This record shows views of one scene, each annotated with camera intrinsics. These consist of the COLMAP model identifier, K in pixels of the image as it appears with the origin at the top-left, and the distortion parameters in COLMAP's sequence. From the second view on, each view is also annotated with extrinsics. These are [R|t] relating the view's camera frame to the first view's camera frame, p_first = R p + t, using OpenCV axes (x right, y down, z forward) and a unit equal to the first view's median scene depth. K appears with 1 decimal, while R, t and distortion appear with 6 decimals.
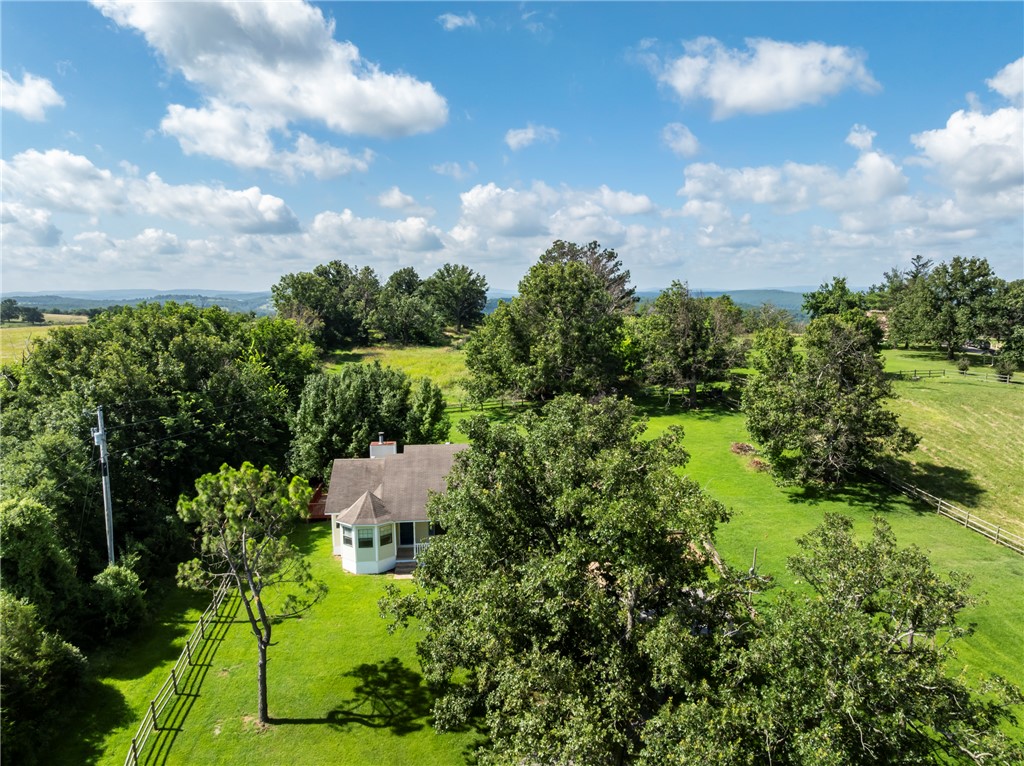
lens RADIAL K [[717.6, 0, 515.0], [0, 717.6, 379.4], [0, 0, 1]] dist [-0.055014, 0.025893]
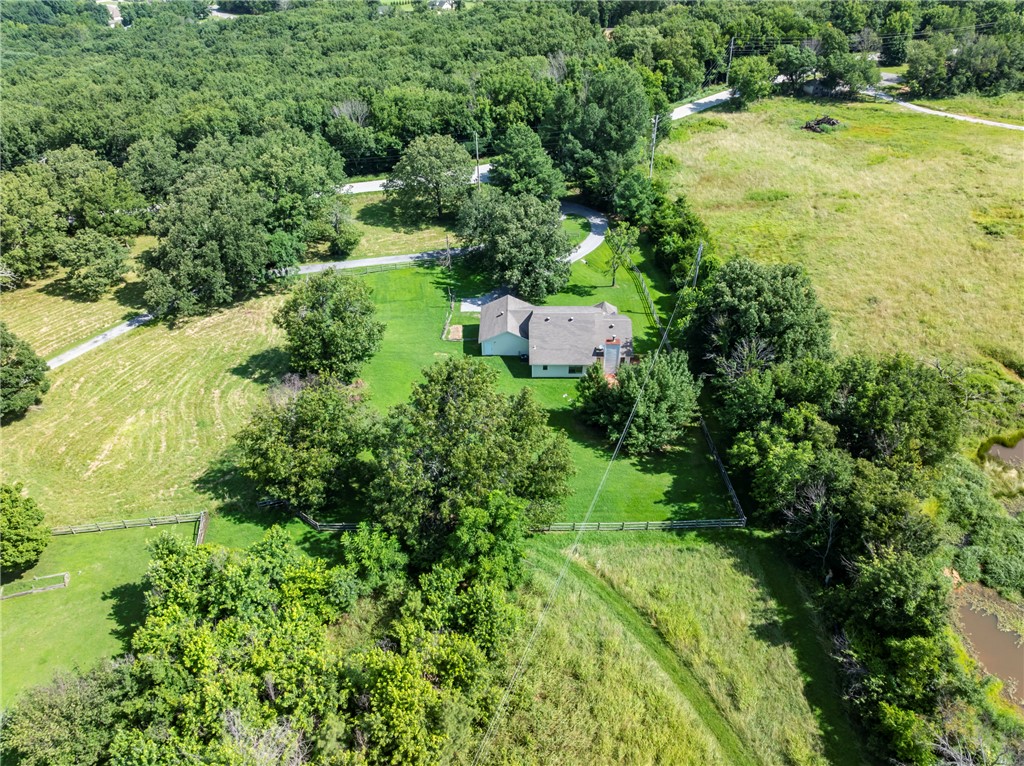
lens RADIAL K [[717.6, 0, 512.9], [0, 717.6, 378.8], [0, 0, 1]] dist [-0.055014, 0.025893]
pose [[-0.995180, -0.057622, 0.079347, -0.124572], [0.017234, 0.693782, 0.719979, -1.445169], [-0.096536, 0.717876, -0.689445, 3.080572]]
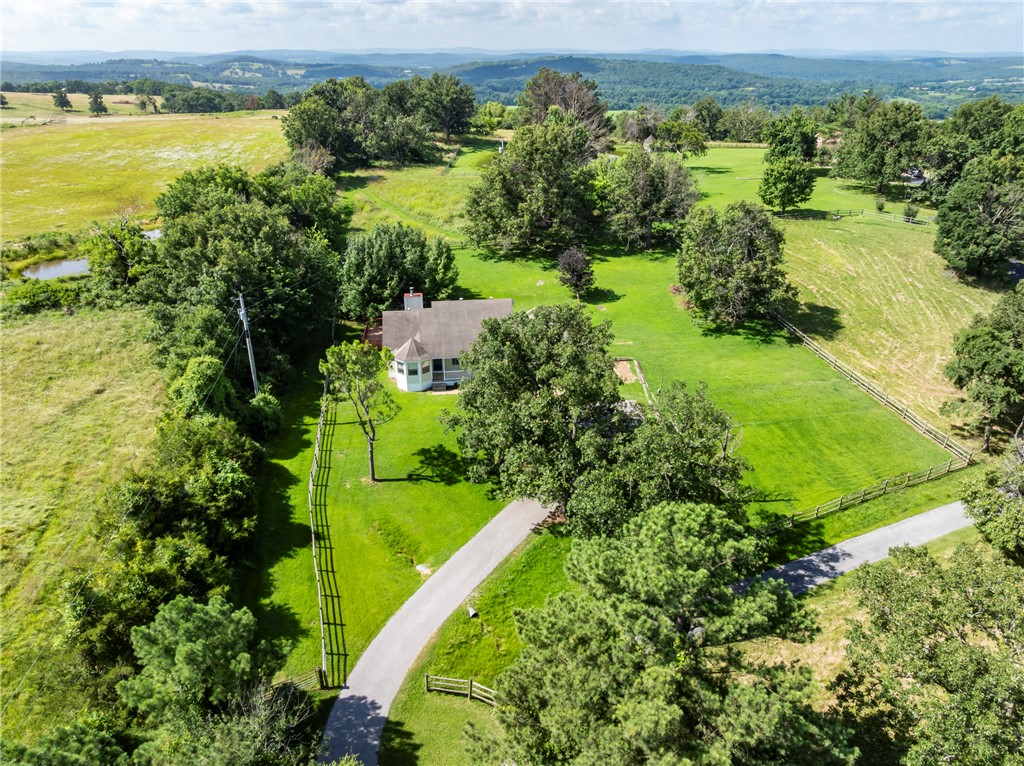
lens RADIAL K [[717.6, 0, 514.5], [0, 717.6, 381.4], [0, 0, 1]] dist [-0.055014, 0.025893]
pose [[0.999739, -0.005826, 0.022076, -0.027872], [-0.001246, 0.951540, 0.307523, -0.249238], [-0.022798, -0.307470, 0.951285, -0.524053]]
